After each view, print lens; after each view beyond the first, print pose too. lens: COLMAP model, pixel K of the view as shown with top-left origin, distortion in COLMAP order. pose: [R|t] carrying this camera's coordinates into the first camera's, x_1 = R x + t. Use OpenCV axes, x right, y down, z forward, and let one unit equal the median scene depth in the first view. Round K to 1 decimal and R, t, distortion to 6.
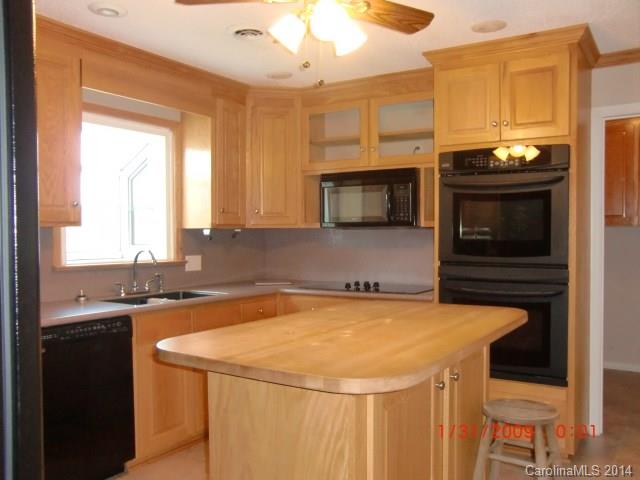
lens RADIAL K [[579.6, 0, 320.0], [0, 579.6, 240.0], [0, 0, 1]] dist [-0.190778, 0.400017]
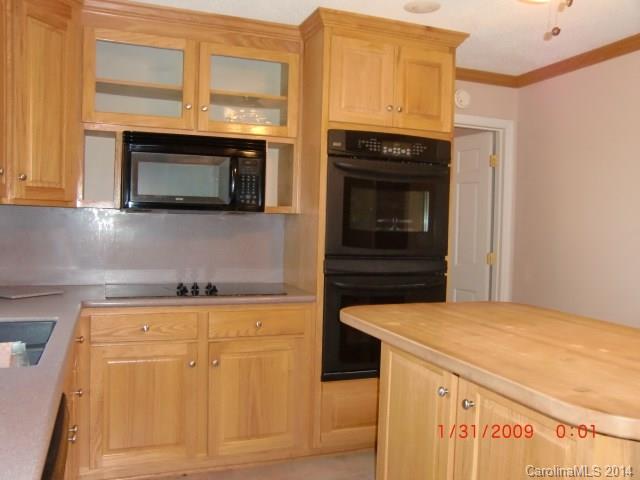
lens RADIAL K [[579.6, 0, 320.0], [0, 579.6, 240.0], [0, 0, 1]] dist [-0.190778, 0.400017]
pose [[0.605868, -0.003803, 0.795556, -0.491838], [-0.021285, 0.999553, 0.020988, -0.003146], [-0.795281, -0.029649, 0.605516, 0.484103]]
